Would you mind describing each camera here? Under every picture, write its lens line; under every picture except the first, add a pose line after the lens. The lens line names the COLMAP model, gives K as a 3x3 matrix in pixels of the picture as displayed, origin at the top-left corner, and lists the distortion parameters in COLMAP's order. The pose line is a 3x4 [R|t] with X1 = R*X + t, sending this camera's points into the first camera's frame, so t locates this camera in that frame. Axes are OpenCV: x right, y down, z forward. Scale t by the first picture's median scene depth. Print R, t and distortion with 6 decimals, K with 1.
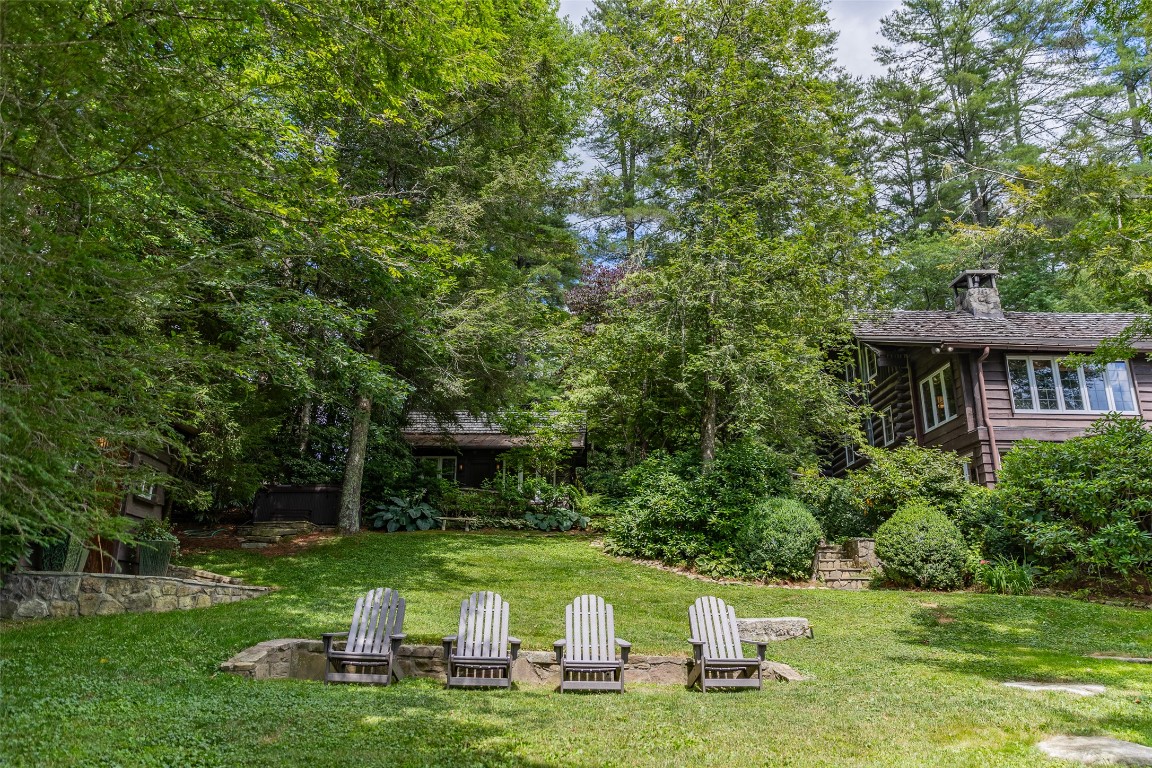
lens RADIAL K [[783.2, 0, 578.0], [0, 783.2, 389.0], [0, 0, 1]] dist [0.000581, -0.000433]
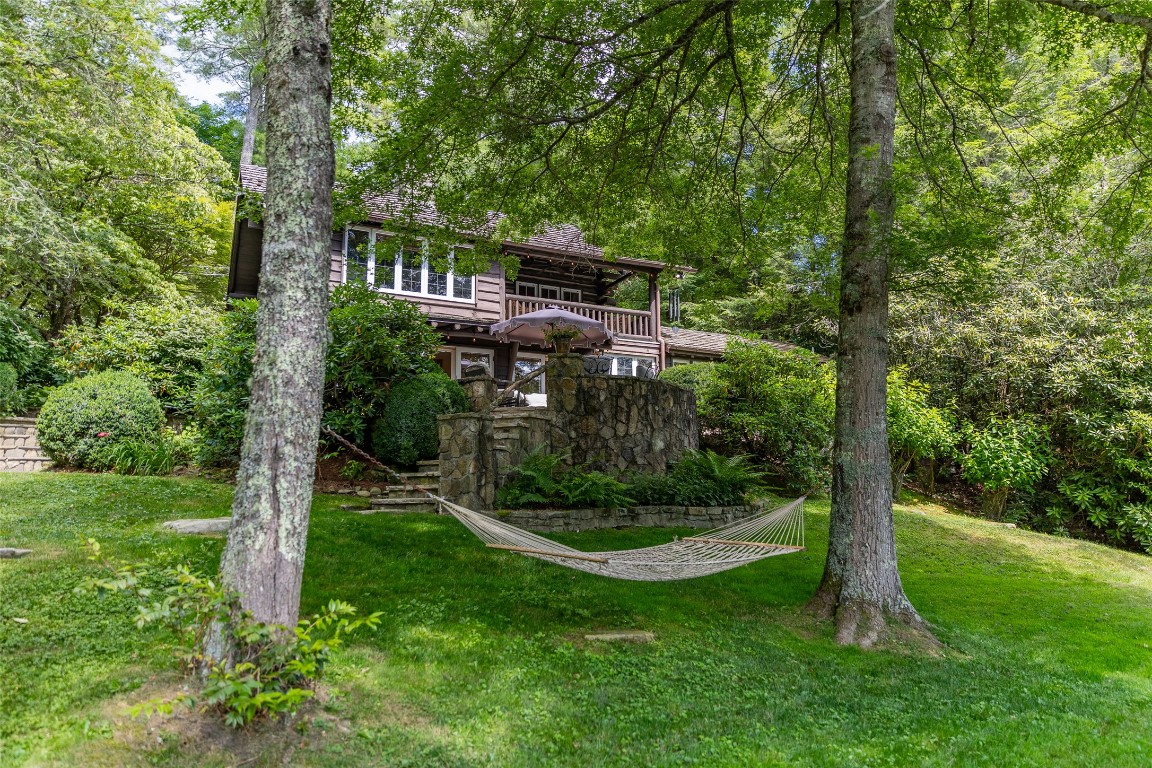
lens RADIAL K [[767.7, 0, 587.3], [0, 767.7, 382.7], [0, 0, 1]] dist [0.006348, 0.001761]
pose [[0.889555, 0.058950, 0.453009, 0.504027], [-0.109711, 0.990185, 0.086582, 0.039601], [-0.443459, -0.126720, 0.887292, 0.079458]]
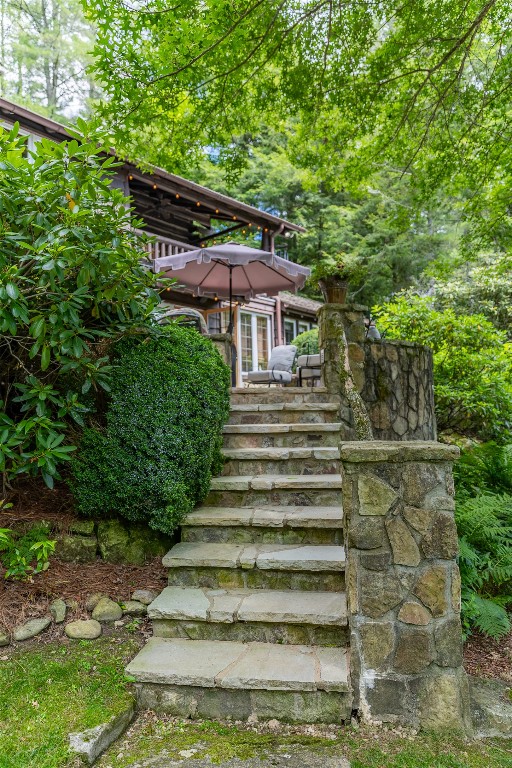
lens RADIAL K [[511.8, 0, 253.8], [0, 511.8, 383.7], [0, 0, 1]] dist [0.006348, 0.001761]
pose [[0.675796, 0.024708, 0.736675, 0.548667], [-0.181695, 0.974181, 0.134006, 0.100623], [-0.714344, -0.224411, 0.662837, 0.627700]]
